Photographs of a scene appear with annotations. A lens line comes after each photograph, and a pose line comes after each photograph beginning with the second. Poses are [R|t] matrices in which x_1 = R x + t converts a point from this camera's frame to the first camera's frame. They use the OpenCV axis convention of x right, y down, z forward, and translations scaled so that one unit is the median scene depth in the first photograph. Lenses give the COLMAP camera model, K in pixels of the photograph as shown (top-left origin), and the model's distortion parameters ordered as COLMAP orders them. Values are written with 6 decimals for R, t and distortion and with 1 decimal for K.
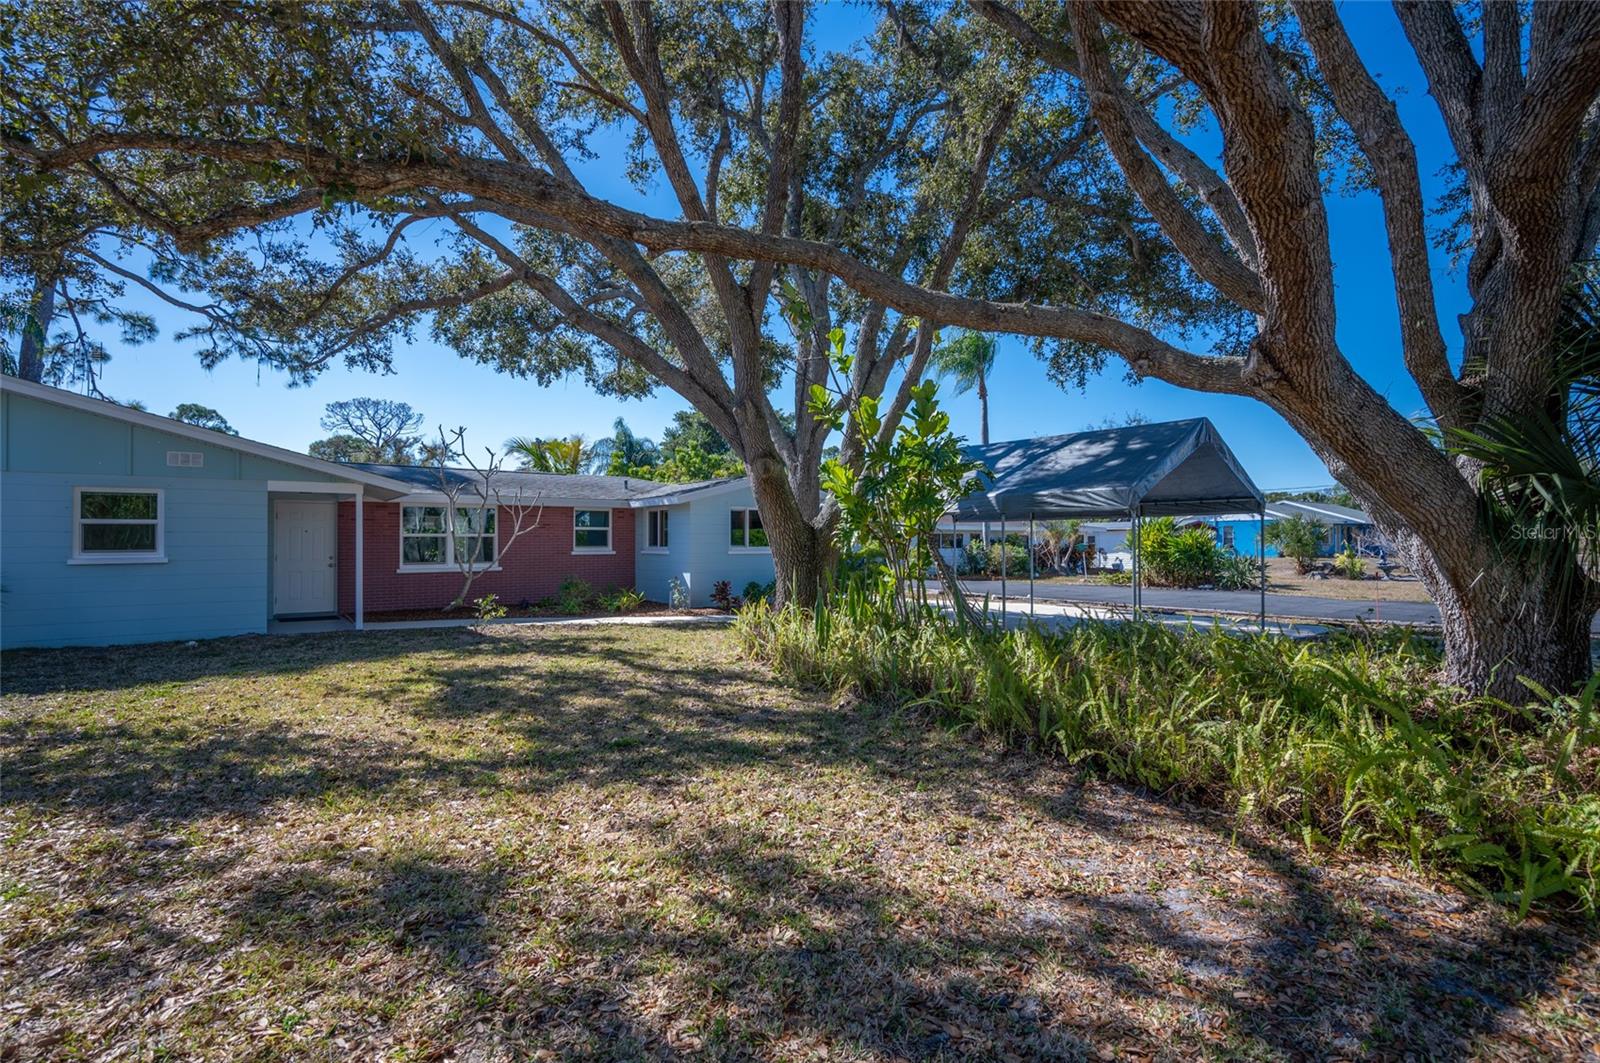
lens RADIAL K [[770.4, 0, 793.3], [0, 770.4, 527.6], [0, 0, 1]] dist [-0.005830, -0.000369]
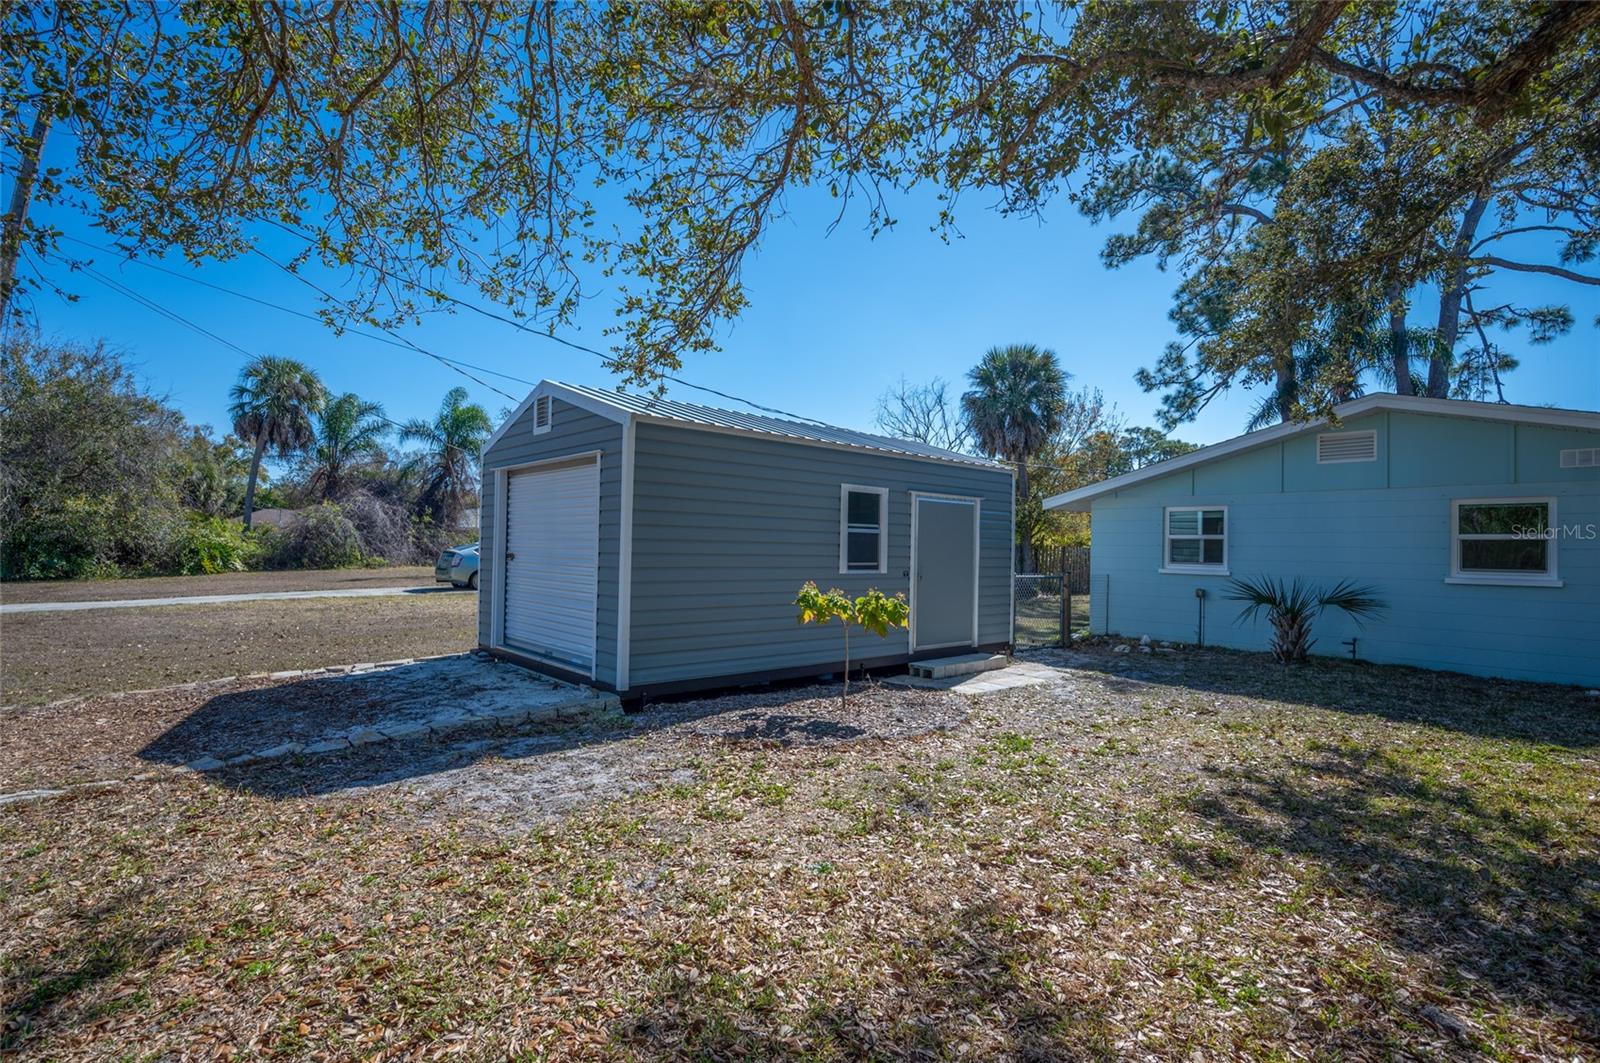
lens RADIAL K [[770.4, 0, 791.3], [0, 770.4, 537.3], [0, 0, 1]] dist [-0.005830, -0.000369]
pose [[0.072565, -0.011020, -0.997303, -0.065042], [0.000244, 0.999939, -0.011032, 0.002098], [0.997364, 0.000558, 0.072563, 0.122901]]
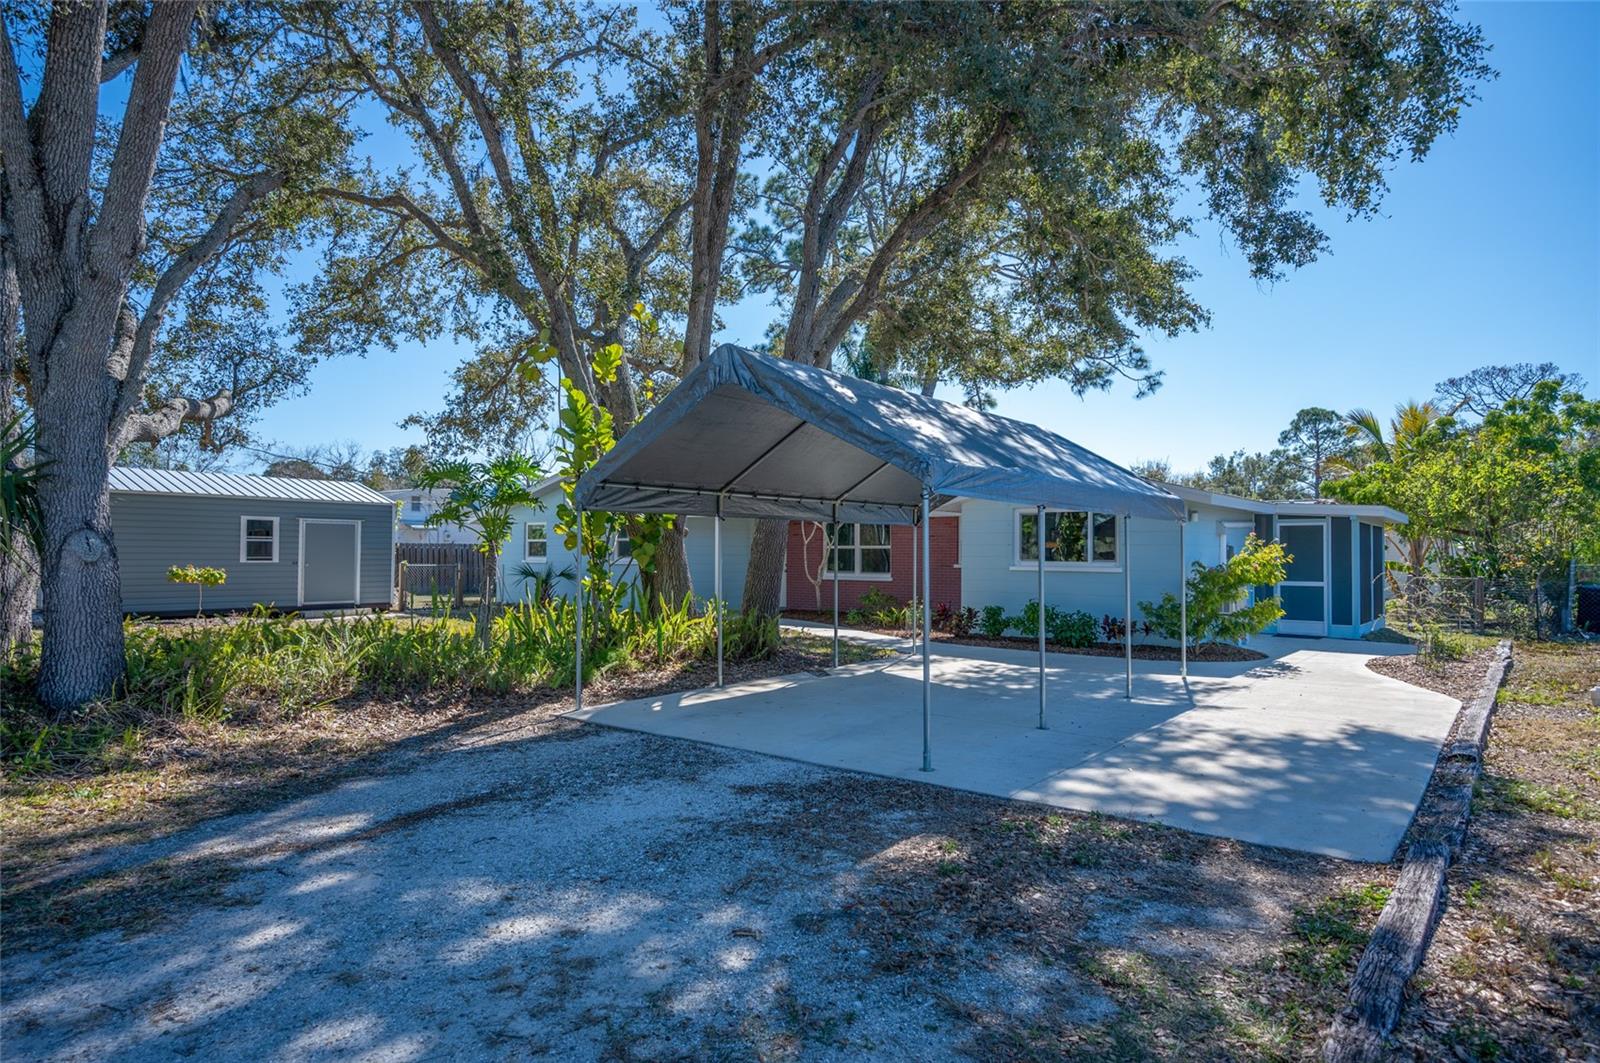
lens RADIAL K [[934.2, 0, 804.8], [0, 934.2, 532.4], [0, 0, 1]] dist [-0.002934, -0.003466]
pose [[0.251378, -0.017729, -0.967727, 1.213135], [0.011685, 0.999815, -0.015281, 0.012113], [0.967818, -0.007467, 0.251539, 0.843057]]
